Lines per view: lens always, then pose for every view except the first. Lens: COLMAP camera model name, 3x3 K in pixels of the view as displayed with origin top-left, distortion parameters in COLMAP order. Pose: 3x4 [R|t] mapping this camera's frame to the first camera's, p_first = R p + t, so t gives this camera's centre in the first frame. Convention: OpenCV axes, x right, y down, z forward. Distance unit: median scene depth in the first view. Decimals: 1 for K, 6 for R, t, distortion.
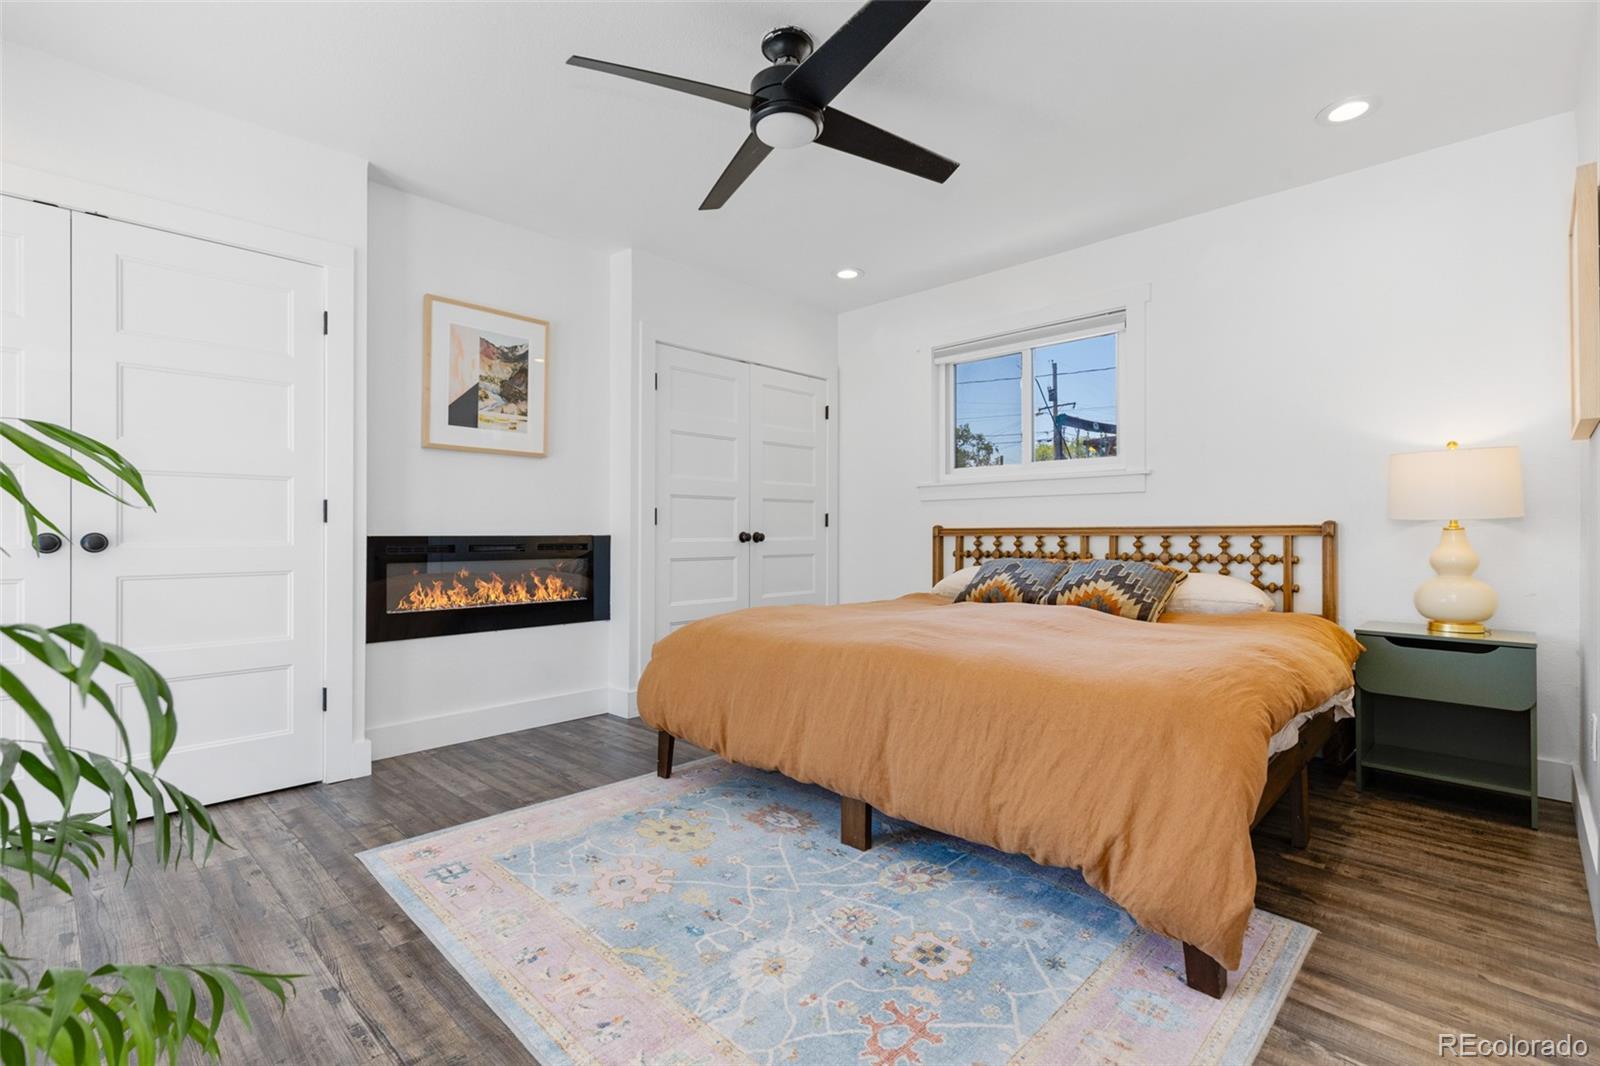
lens RADIAL K [[721.7, 0, 797.2], [0, 721.7, 535.8], [0, 0, 1]] dist [0.013126, -0.001798]
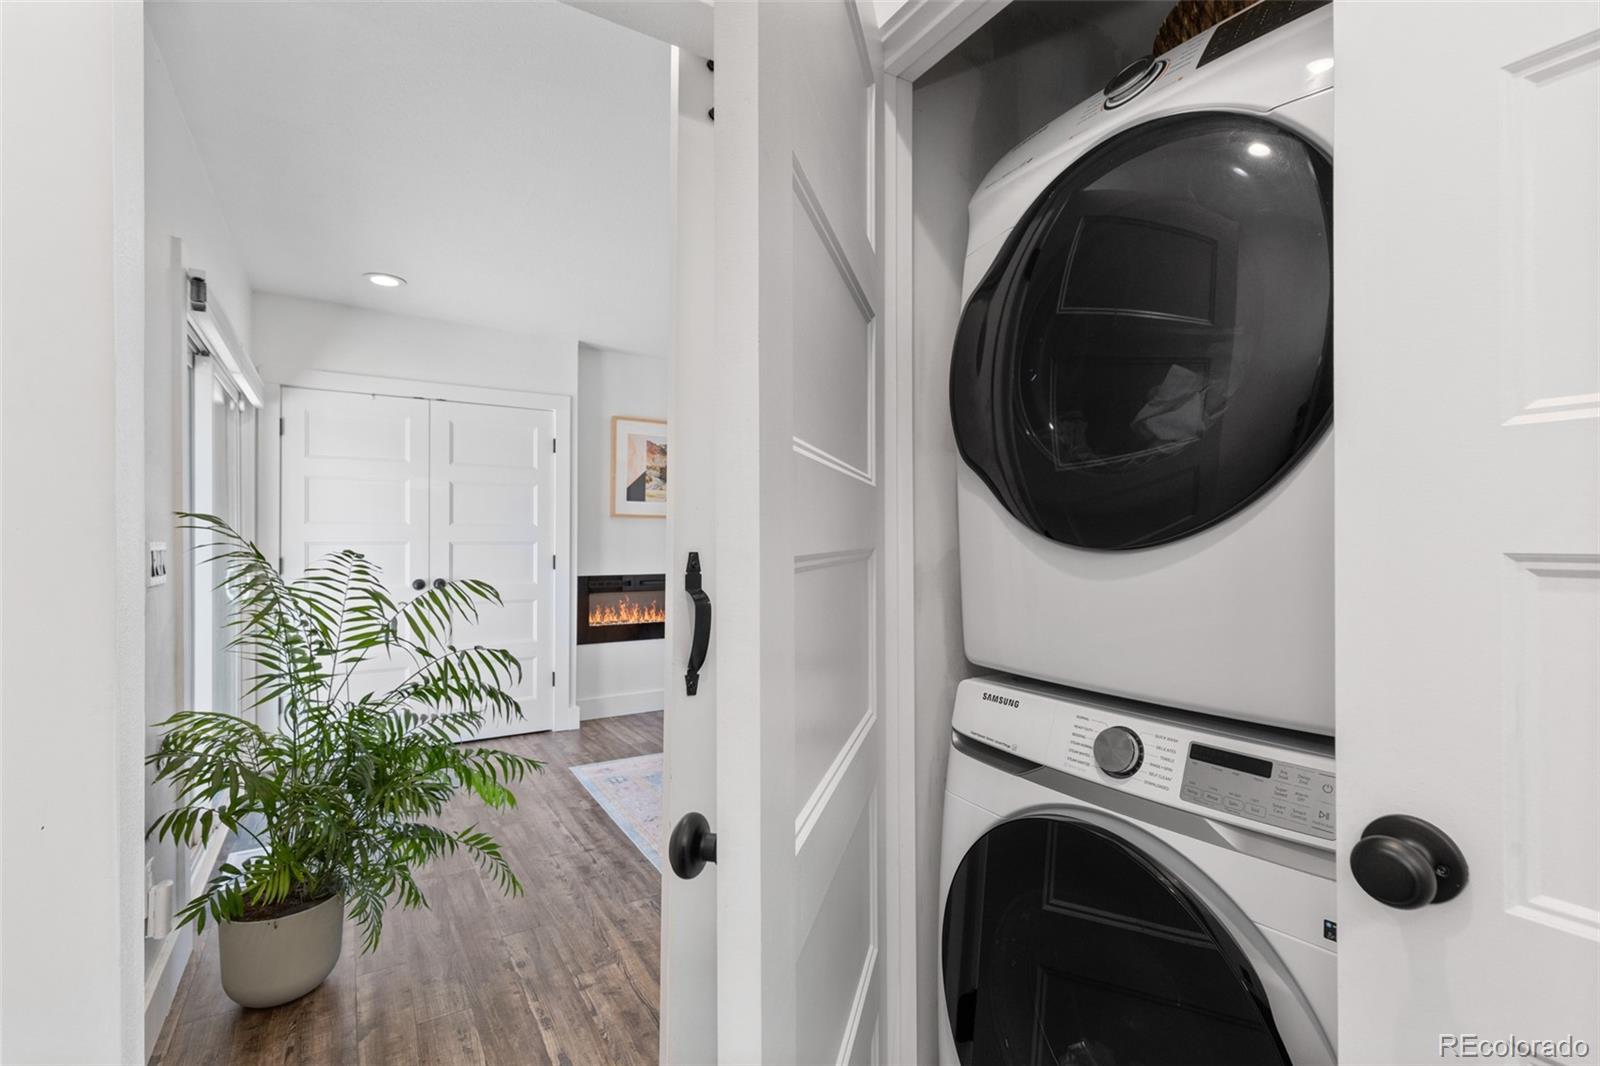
lens RADIAL K [[721.7, 0, 808.7], [0, 721.7, 538.0], [0, 0, 1]] dist [0.013126, -0.001798]
pose [[0.971614, -0.001015, -0.236569, 0.297781], [-0.000084, 0.999989, -0.004633, -0.085803], [0.236571, 0.004521, 0.971604, -0.454876]]
